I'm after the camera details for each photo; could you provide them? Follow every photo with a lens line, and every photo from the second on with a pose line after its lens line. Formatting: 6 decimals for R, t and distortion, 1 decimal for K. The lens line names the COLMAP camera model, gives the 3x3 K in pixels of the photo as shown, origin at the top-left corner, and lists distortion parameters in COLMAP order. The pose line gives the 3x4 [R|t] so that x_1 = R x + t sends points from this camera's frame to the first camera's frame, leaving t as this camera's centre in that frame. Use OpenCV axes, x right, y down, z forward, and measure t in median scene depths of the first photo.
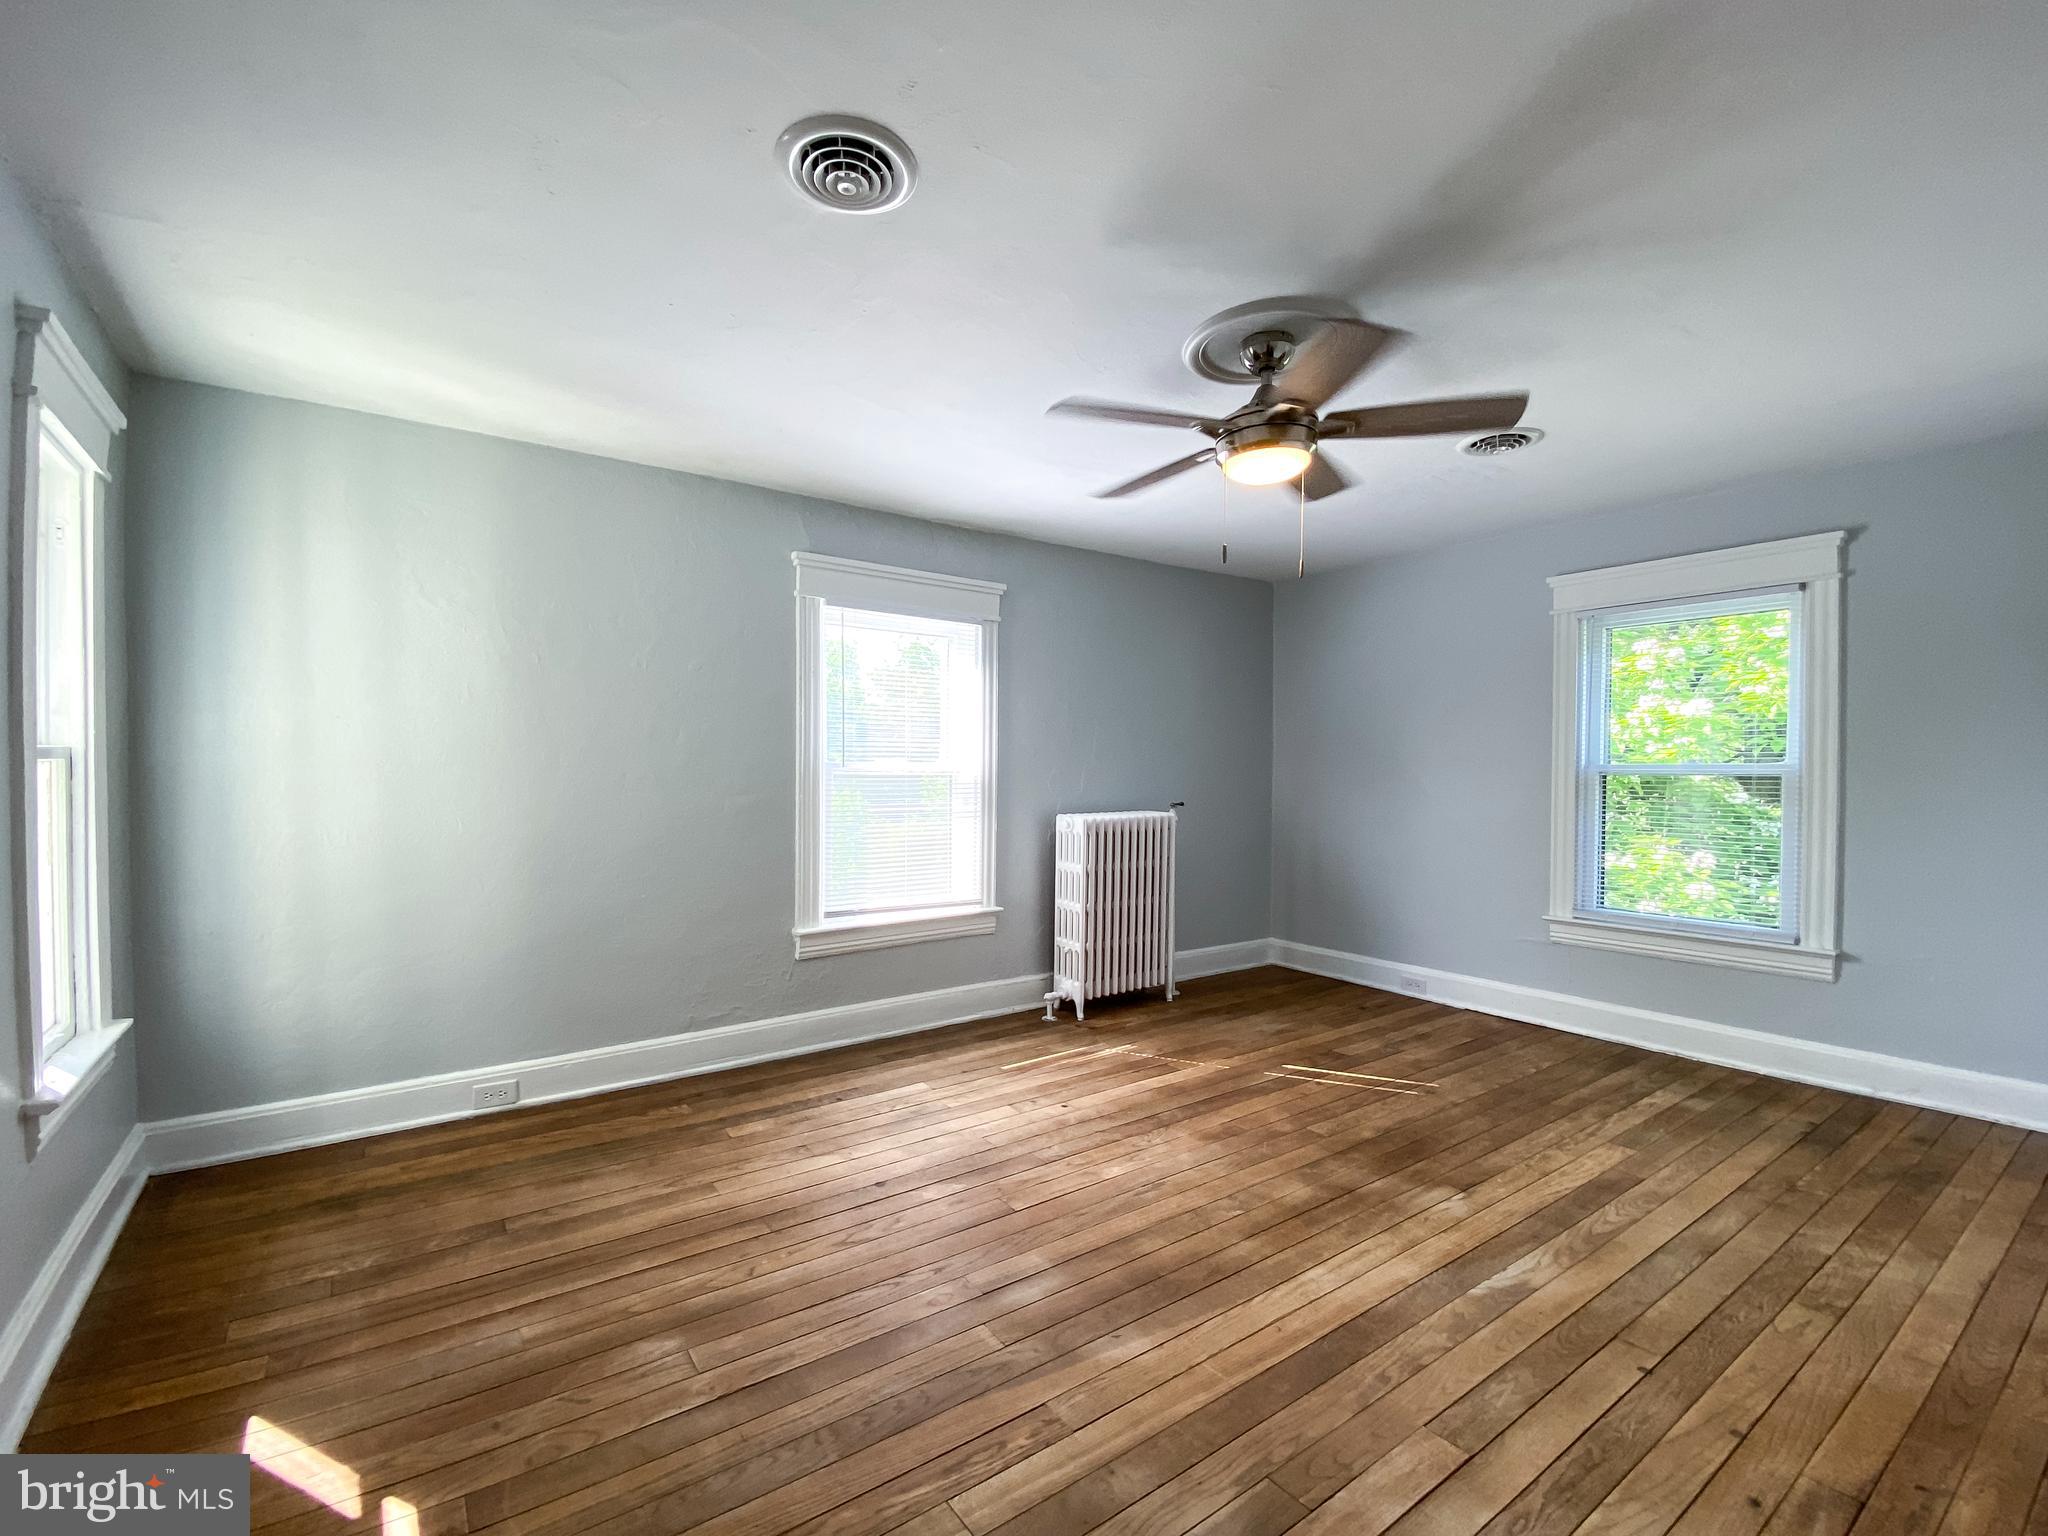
lens RADIAL K [[915.2, 0, 1015.3], [0, 915.2, 778.9], [0, 0, 1]] dist [0.045741, -0.032400]
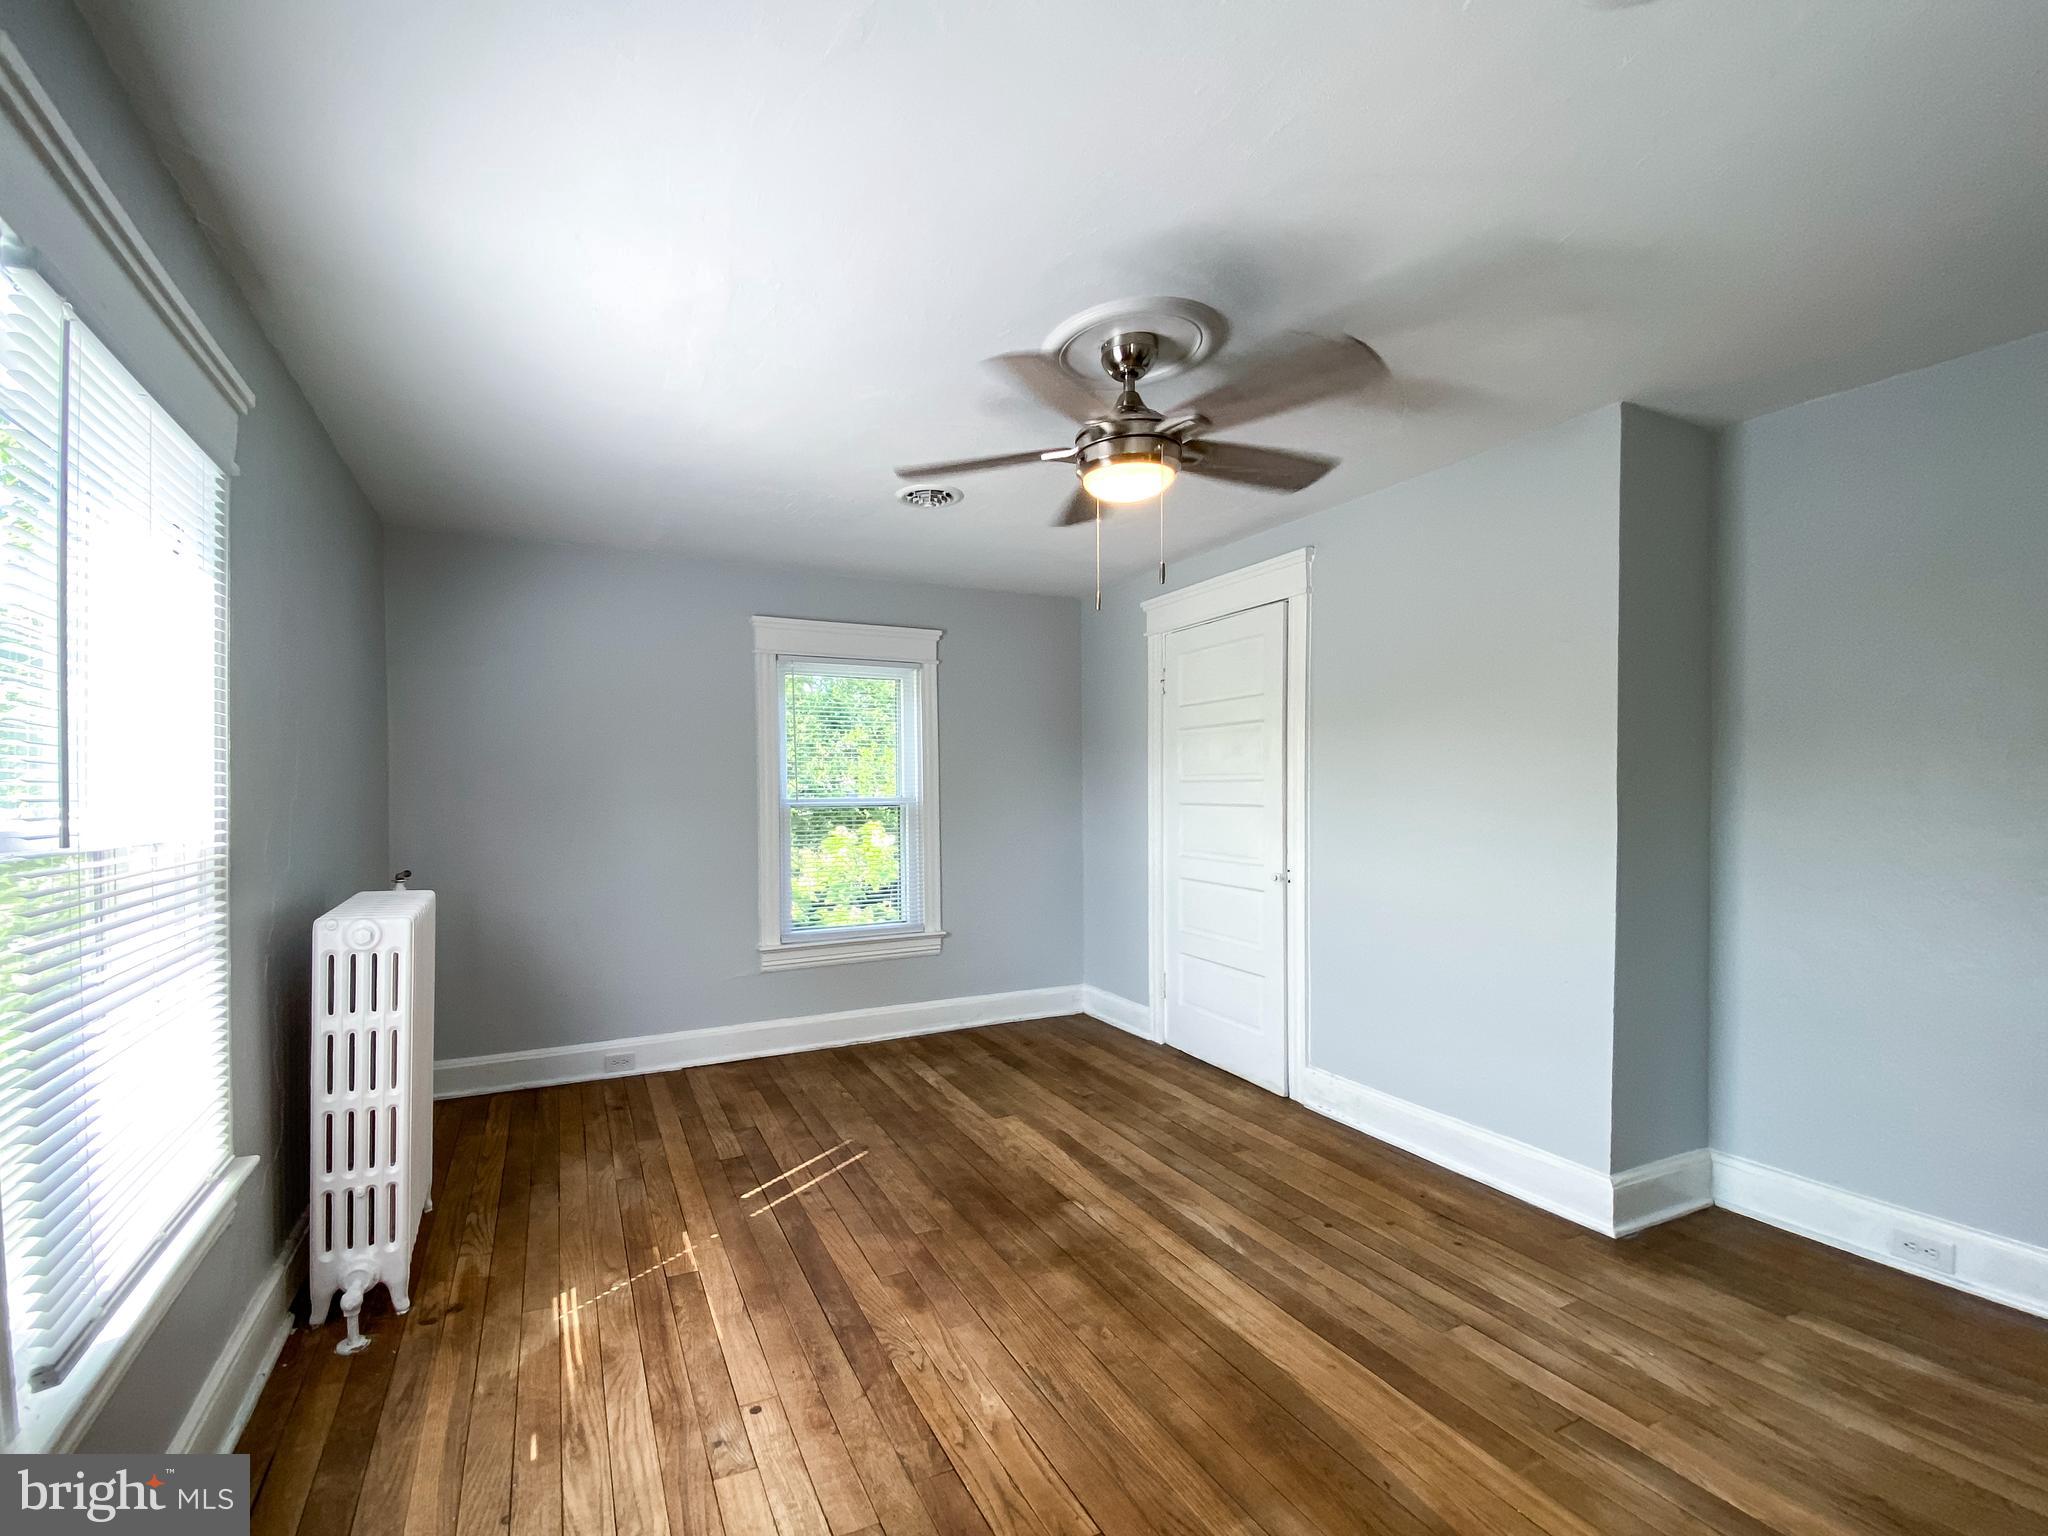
lens RADIAL K [[915.2, 0, 1015.3], [0, 915.2, 778.9], [0, 0, 1]] dist [0.045741, -0.032400]
pose [[0.161131, 0.001823, 0.986931, -0.471146], [0.011027, 0.999933, -0.003647, -0.038265], [-0.986871, 0.011471, 0.161100, 0.691589]]
